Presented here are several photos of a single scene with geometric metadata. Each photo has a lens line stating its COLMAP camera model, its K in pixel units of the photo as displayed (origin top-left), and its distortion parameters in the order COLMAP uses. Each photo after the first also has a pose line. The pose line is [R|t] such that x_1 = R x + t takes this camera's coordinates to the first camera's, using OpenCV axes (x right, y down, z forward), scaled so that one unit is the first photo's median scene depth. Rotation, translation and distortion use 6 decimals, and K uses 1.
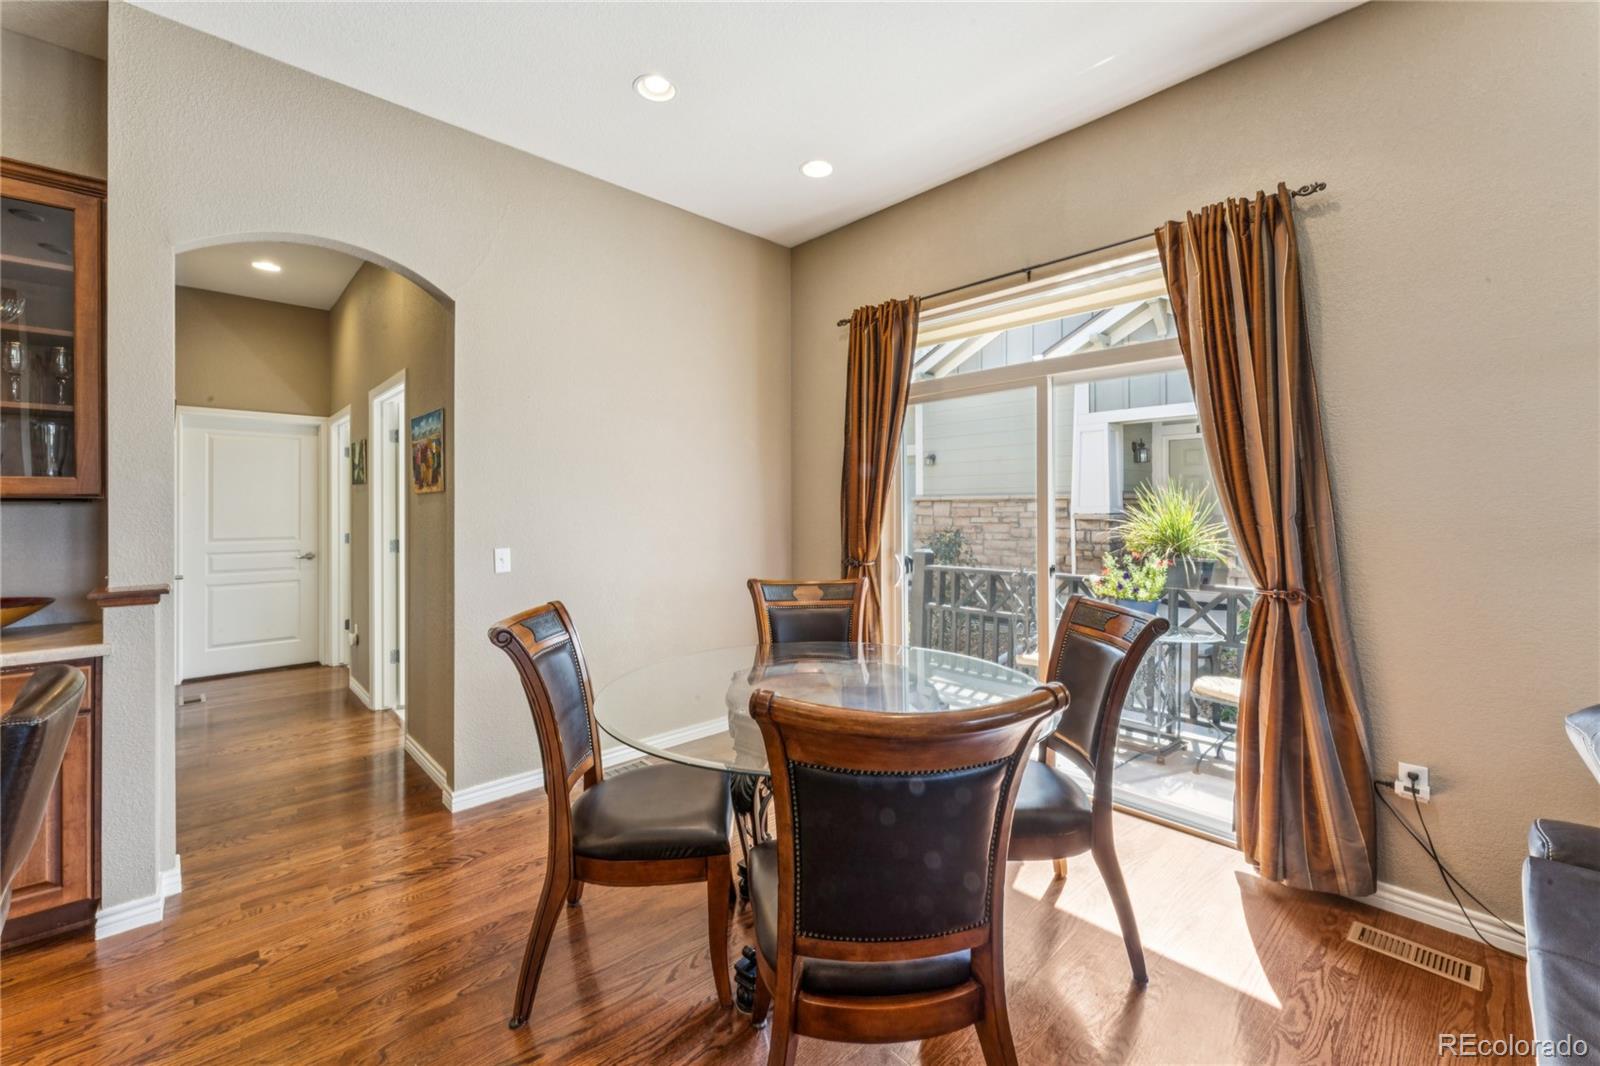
lens RADIAL K [[653.0, 0, 801.2], [0, 653.0, 509.2], [0, 0, 1]] dist [0.001757, -0.000012]
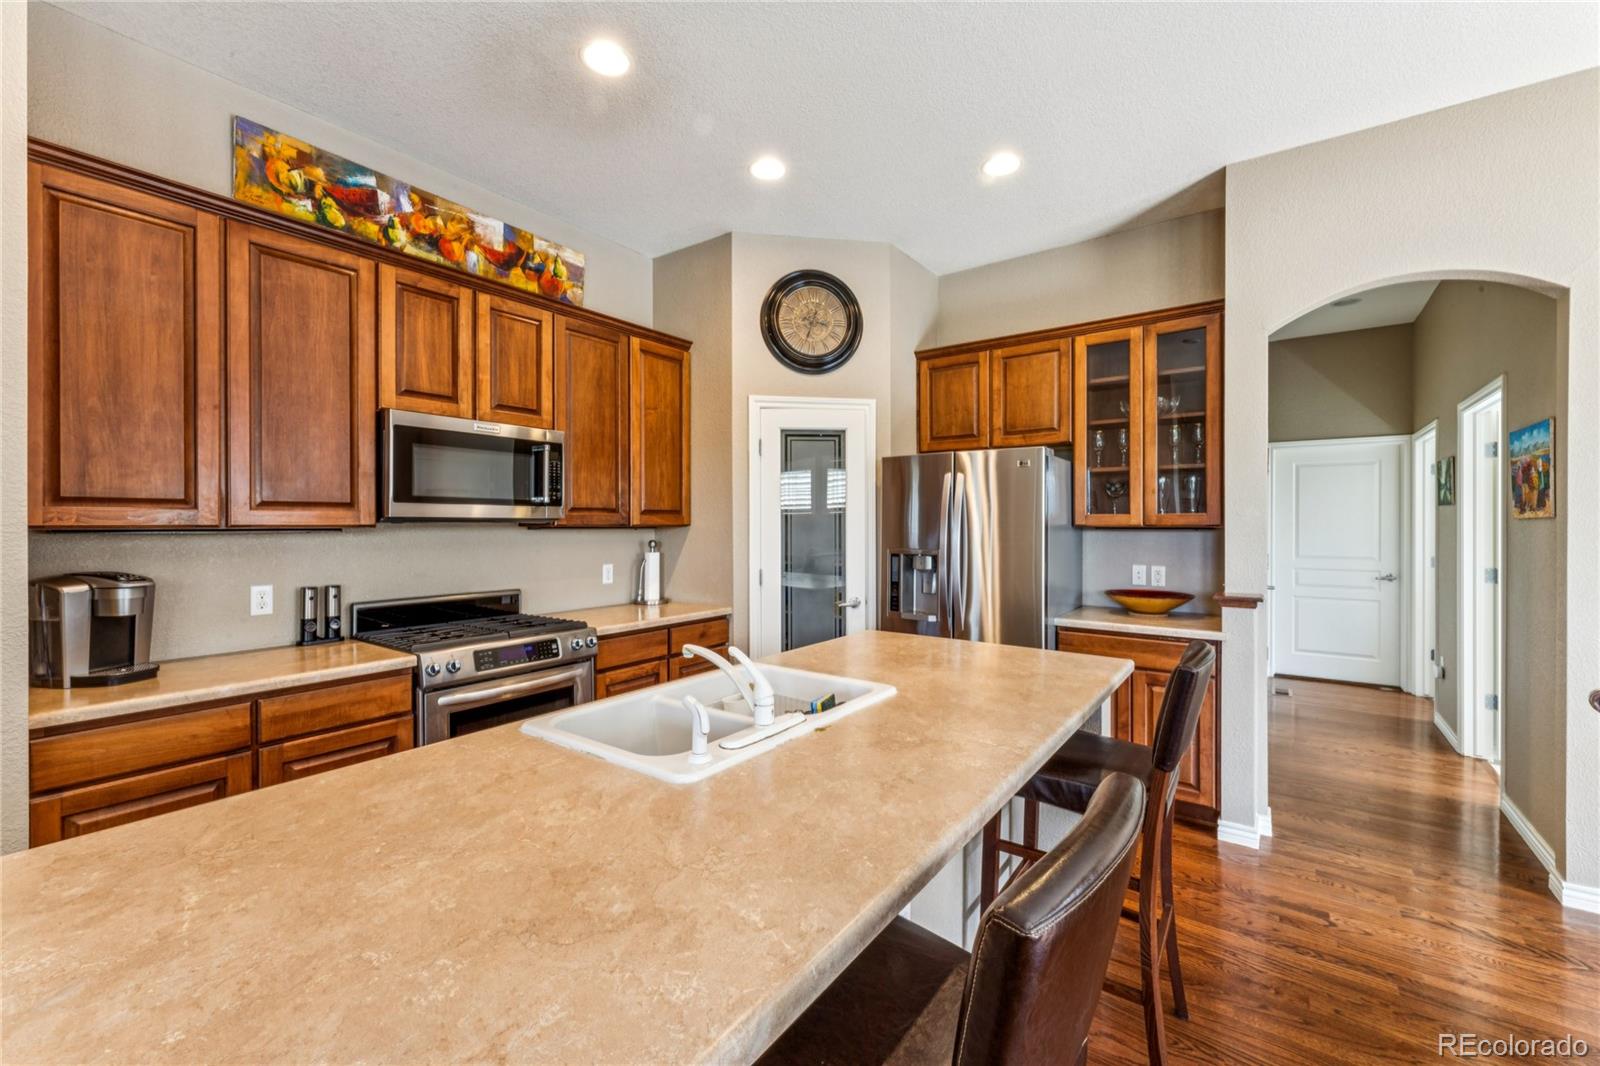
lens RADIAL K [[650.2, 0, 800.8], [0, 650.2, 522.5], [0, 0, 1]] dist [0.002302, -0.000433]
pose [[0.180484, 0.000847, -0.983578, 0.096825], [-0.001142, 0.999999, 0.000651, -0.020098], [0.983577, 0.001006, 0.180485, -0.095159]]
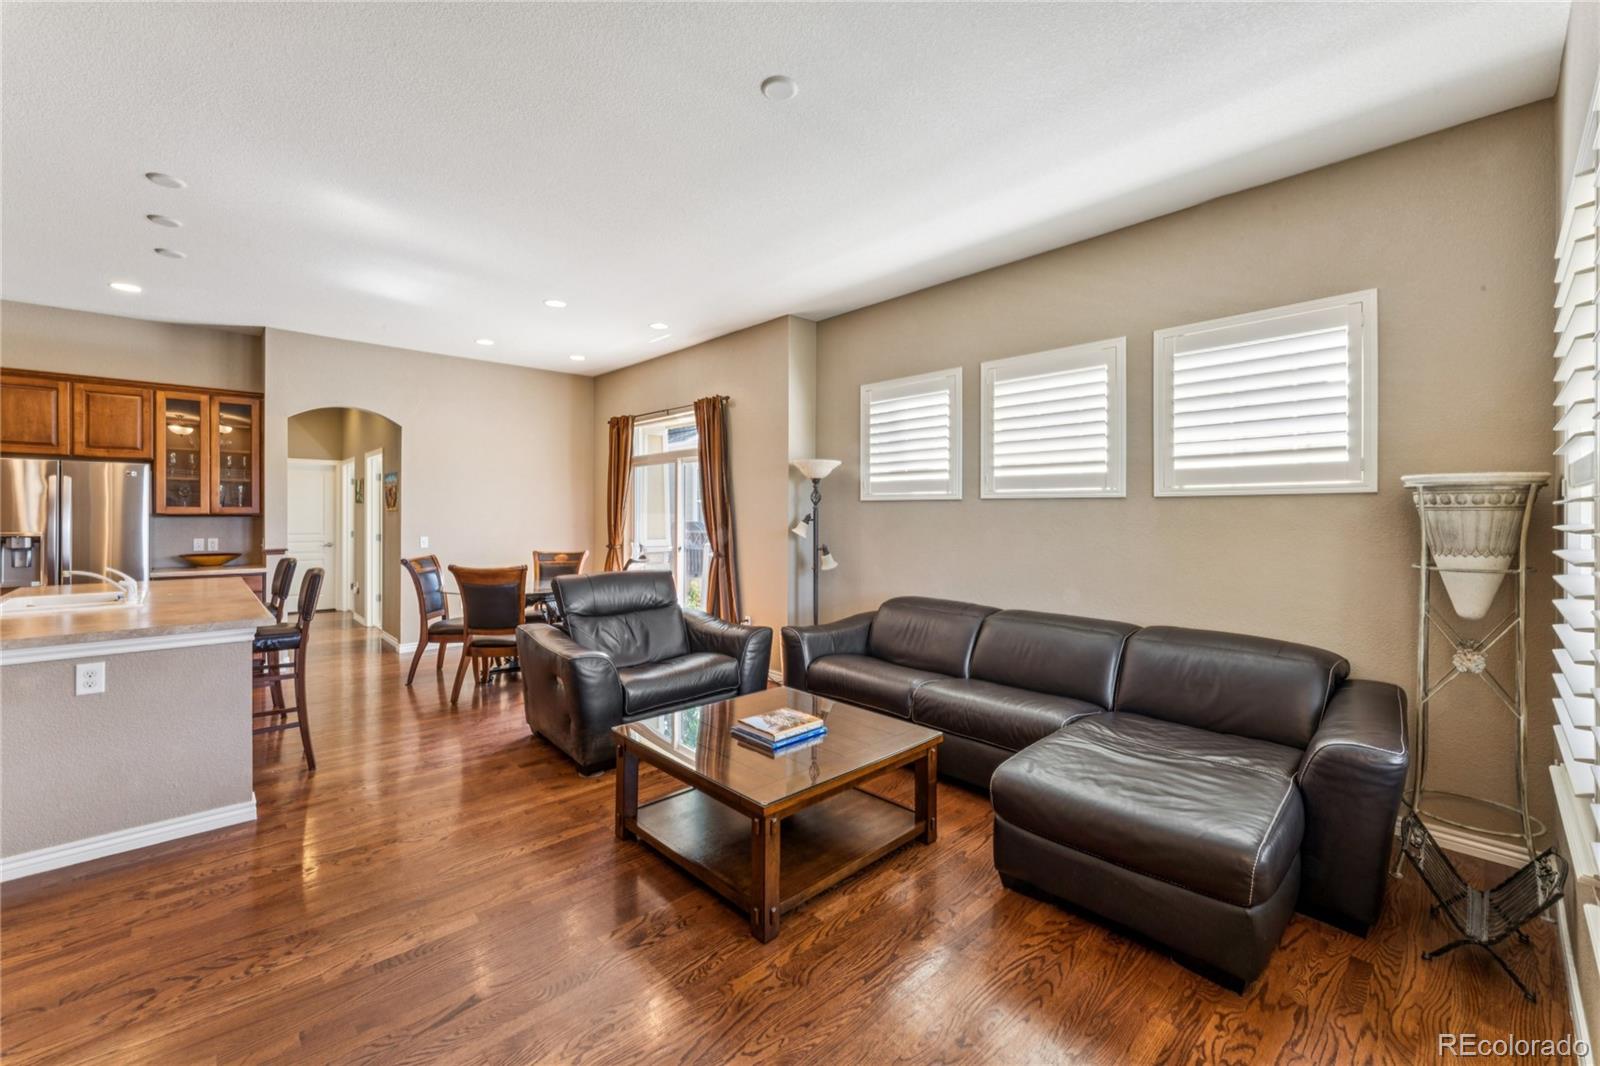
lens RADIAL K [[654.6, 0, 800.2], [0, 654.6, 518.4], [0, 0, 1]] dist [0.000456, 0.000222]
pose [[0.999982, 0.004504, -0.004068, 0.780619], [-0.004473, 0.999960, 0.007765, -0.023557], [0.004102, -0.007747, 0.999962, -1.142516]]
